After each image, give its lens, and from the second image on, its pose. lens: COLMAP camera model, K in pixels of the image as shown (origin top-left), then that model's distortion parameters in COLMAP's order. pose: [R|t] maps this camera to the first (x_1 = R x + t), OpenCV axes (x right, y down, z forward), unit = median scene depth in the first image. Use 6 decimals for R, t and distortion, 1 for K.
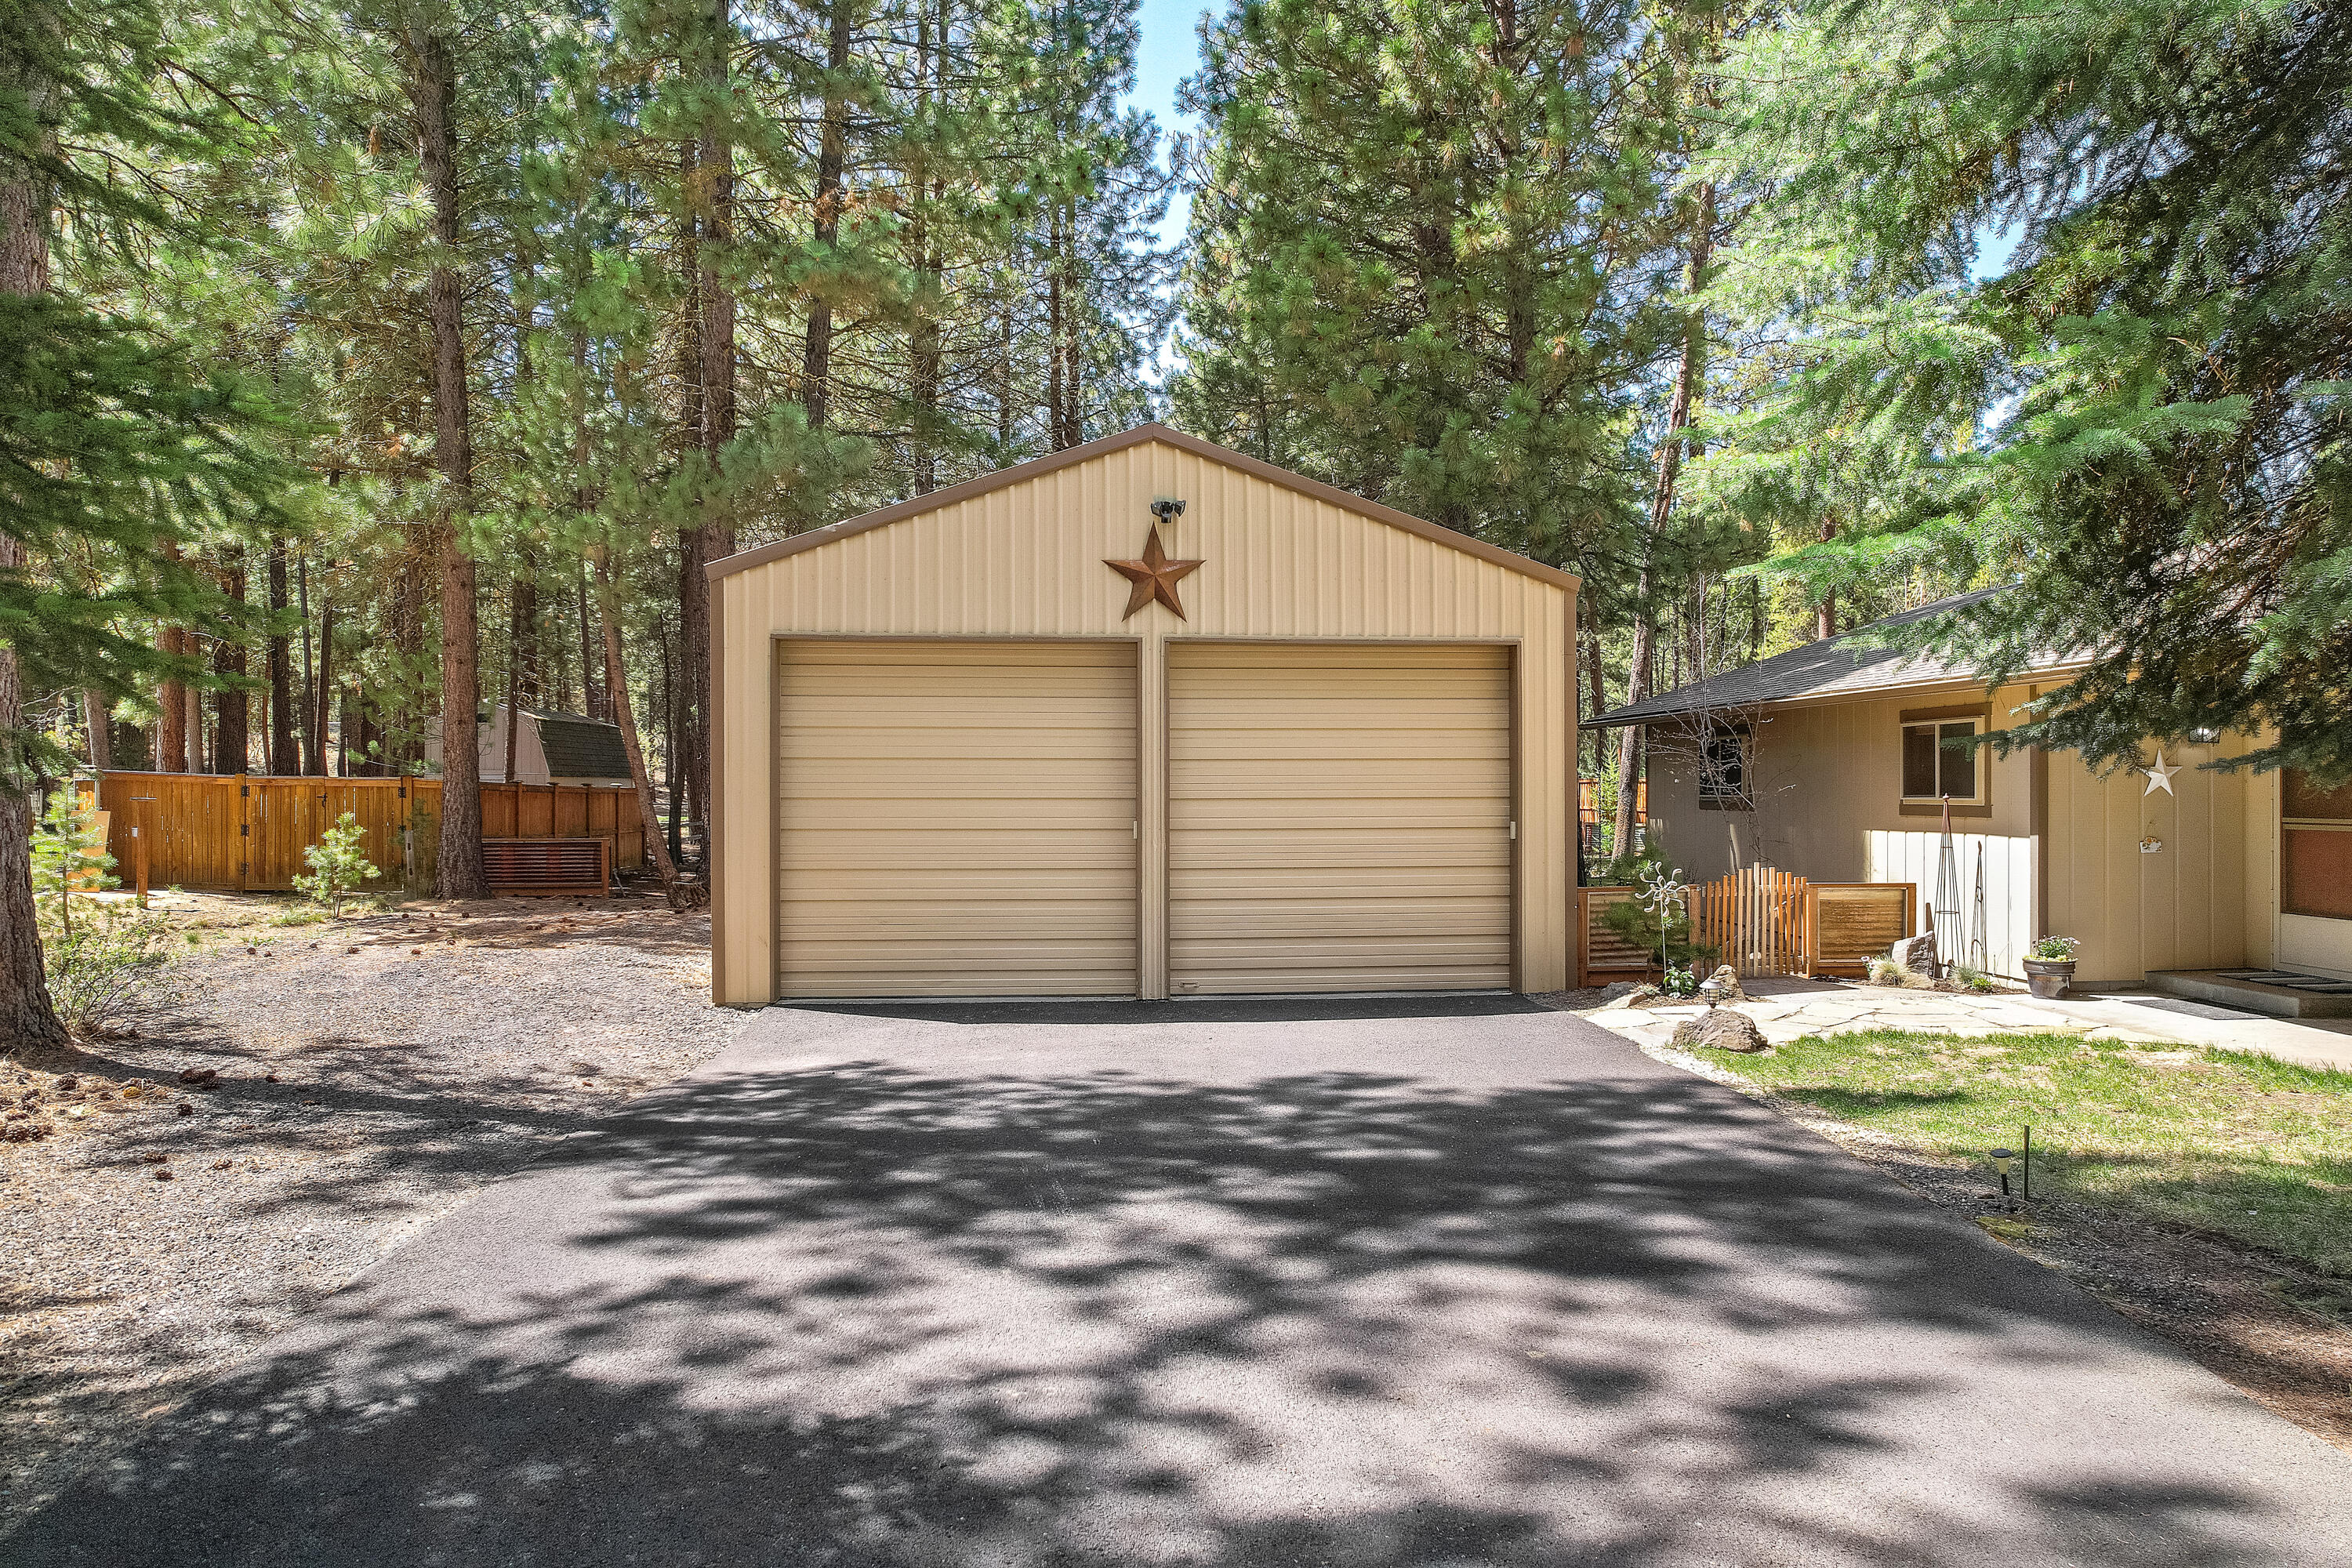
lens RADIAL K [[1588.2, 0, 1176.0], [0, 1588.2, 784.0], [0, 0, 1]] dist [-0.044378, -0.000429]
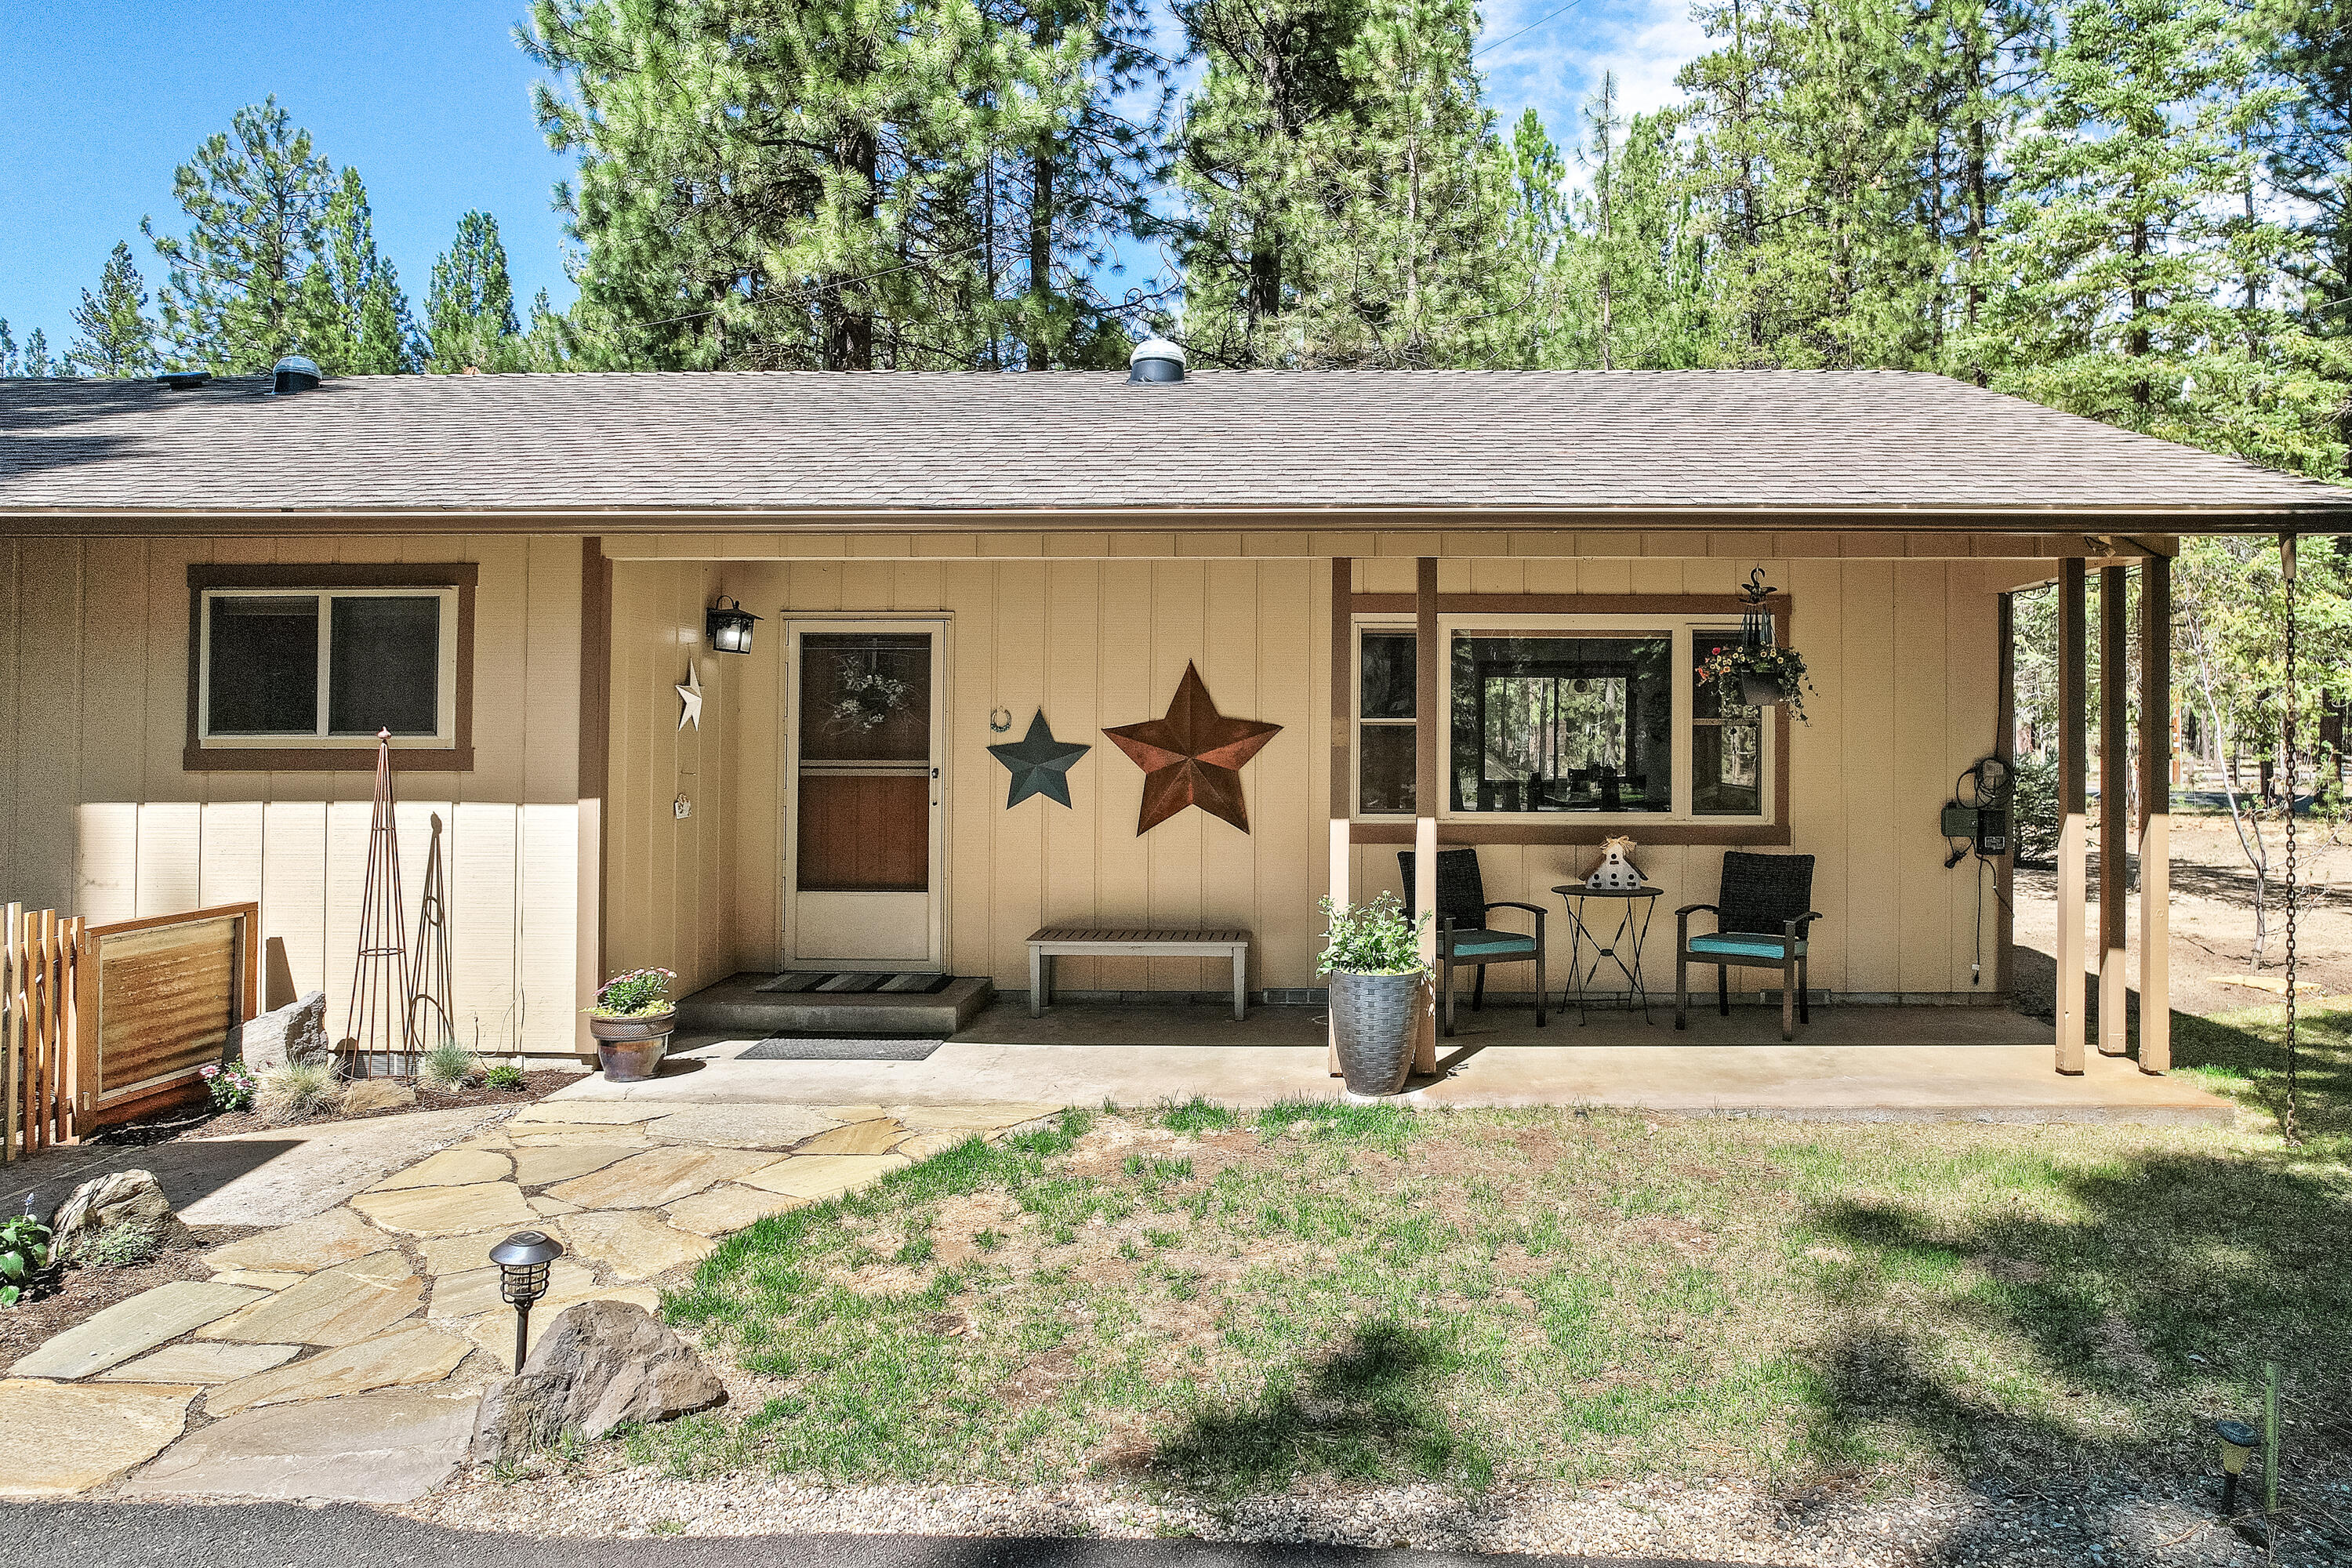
lens RADIAL K [[1587.3, 0, 1176.0], [0, 1587.3, 701.6], [0, 0, 1]] dist [-0.002770, -0.001093]
pose [[0.126392, 0.016724, 0.991839, -0.006619], [-0.002381, 0.999860, -0.016556, 0.005784], [-0.991978, -0.000269, 0.126414, 0.677294]]
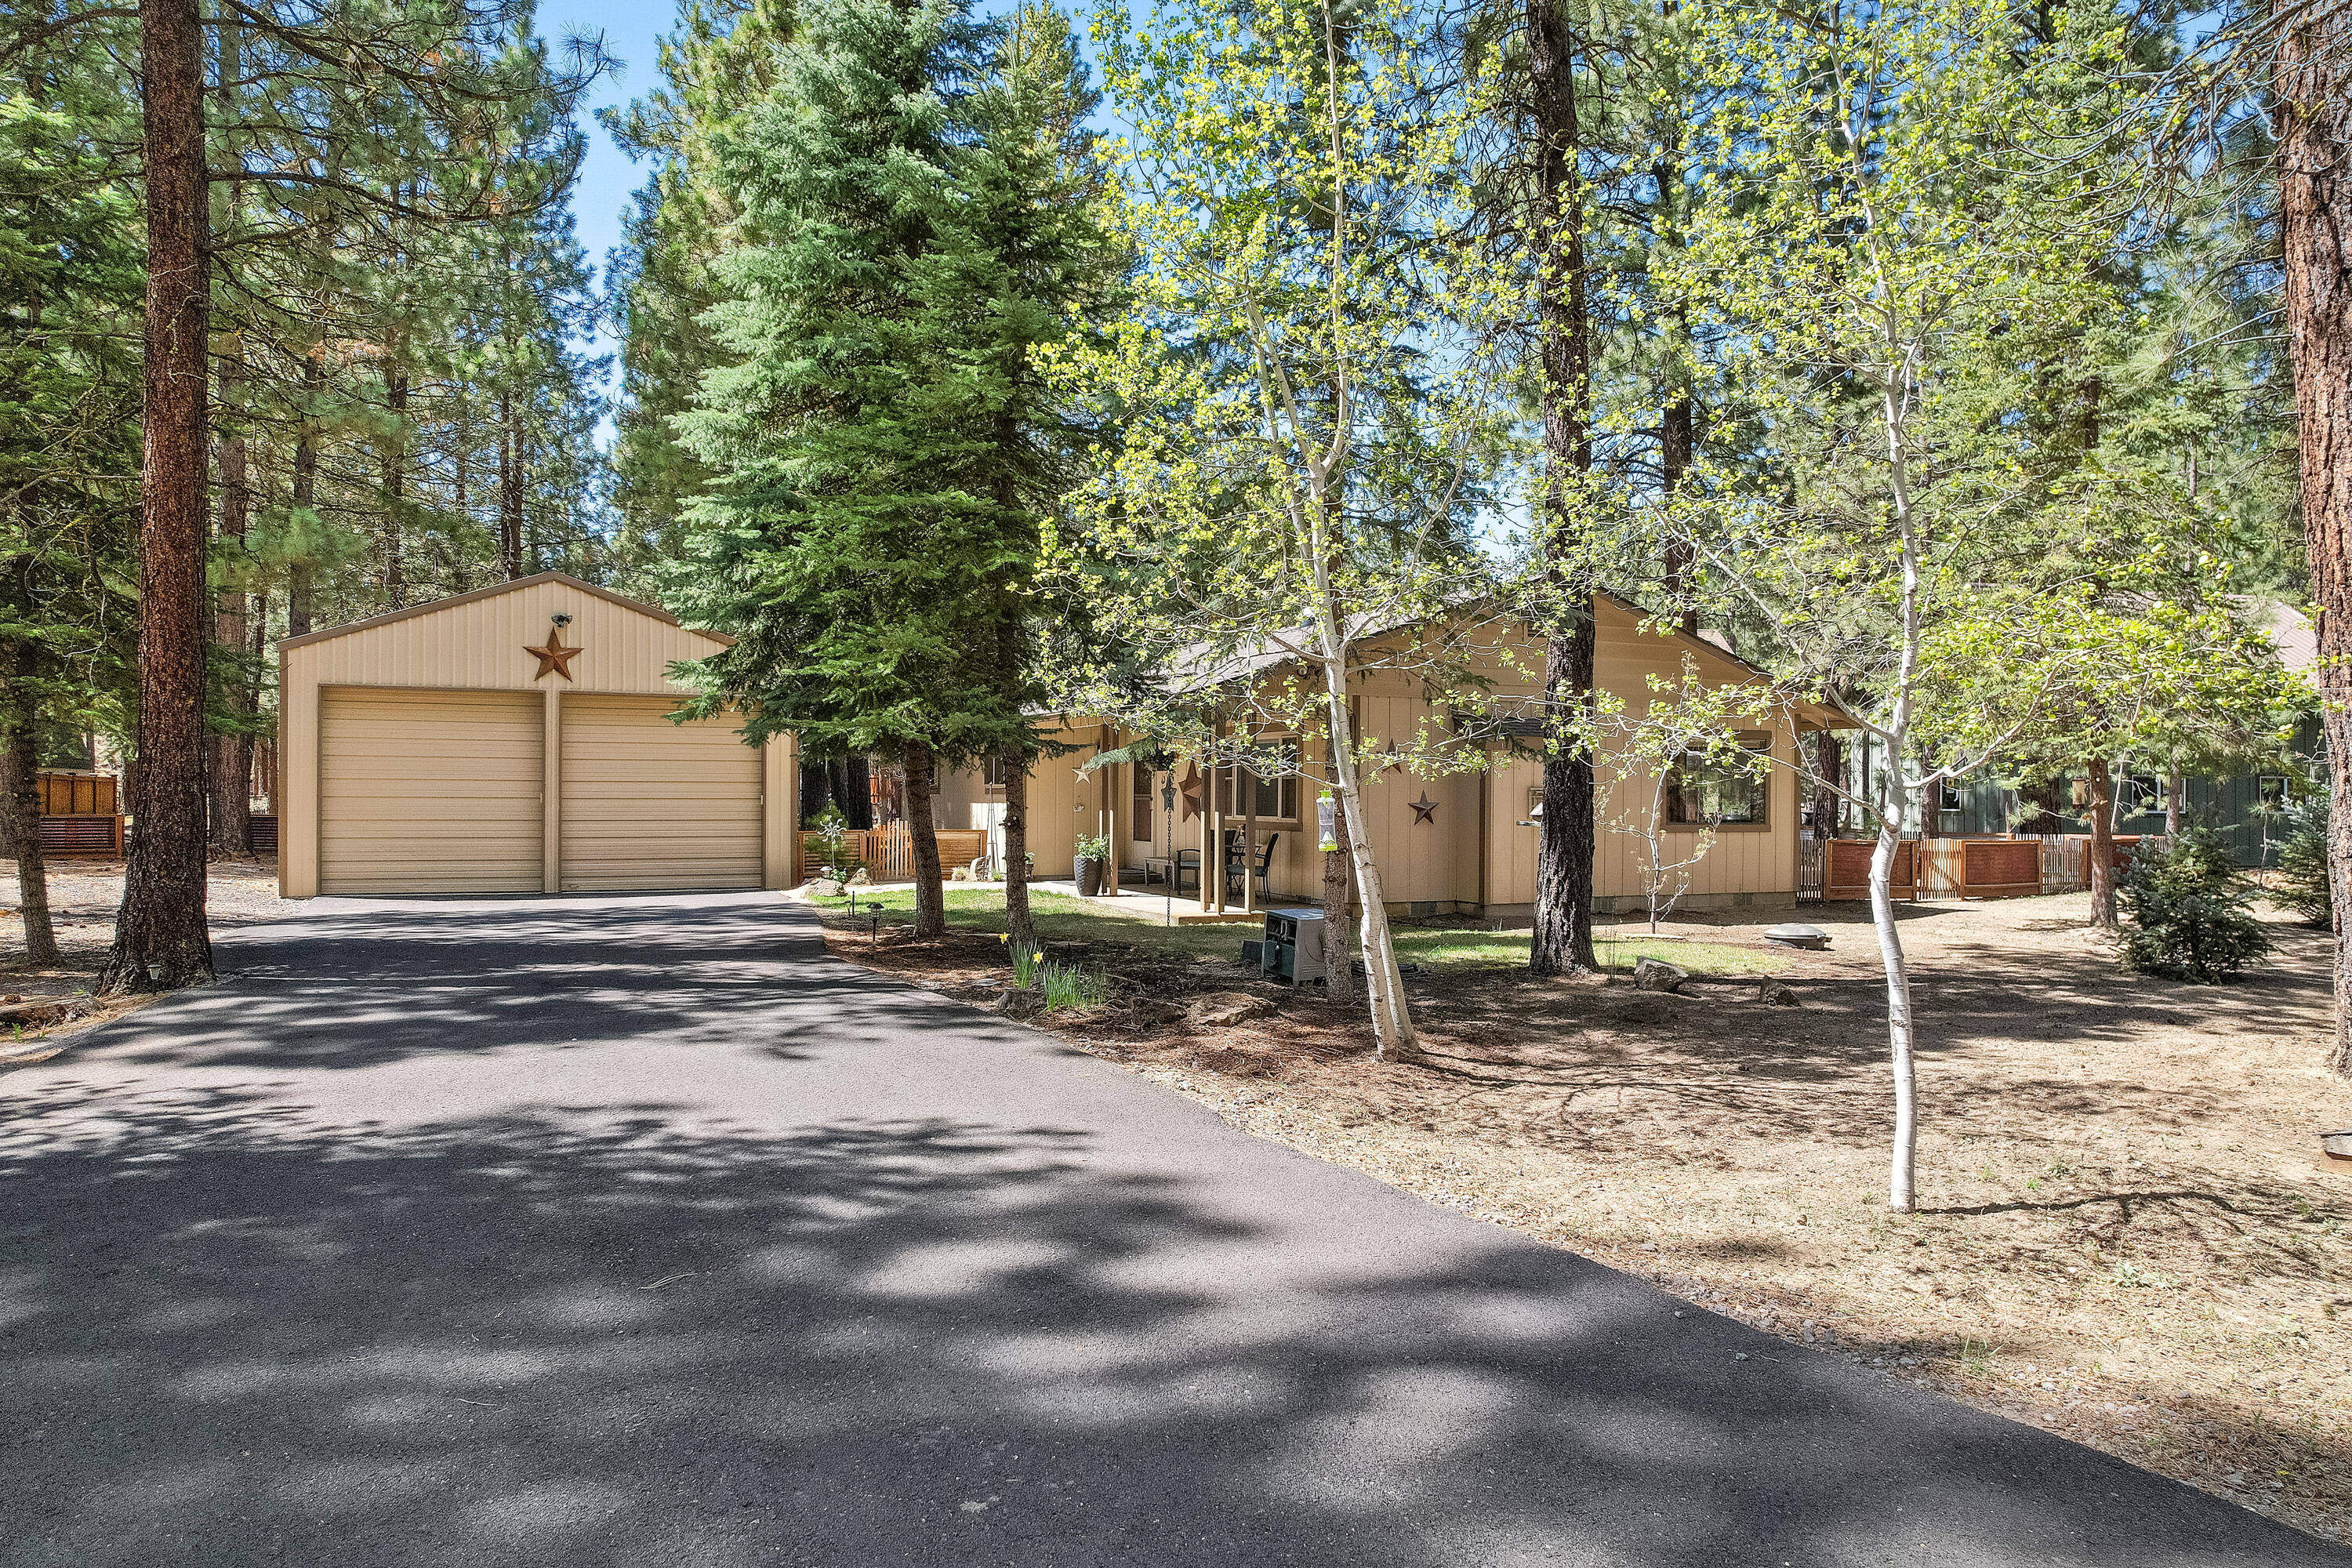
lens RADIAL K [[1588.2, 0, 1176.0], [0, 1588.2, 784.0], [0, 0, 1]] dist [-0.044378, -0.000429]
pose [[0.948627, 0.007932, 0.316297, 0.089627], [-0.007541, 0.999969, -0.002460, 0.011730], [-0.316307, -0.000051, 0.948657, -0.896148]]
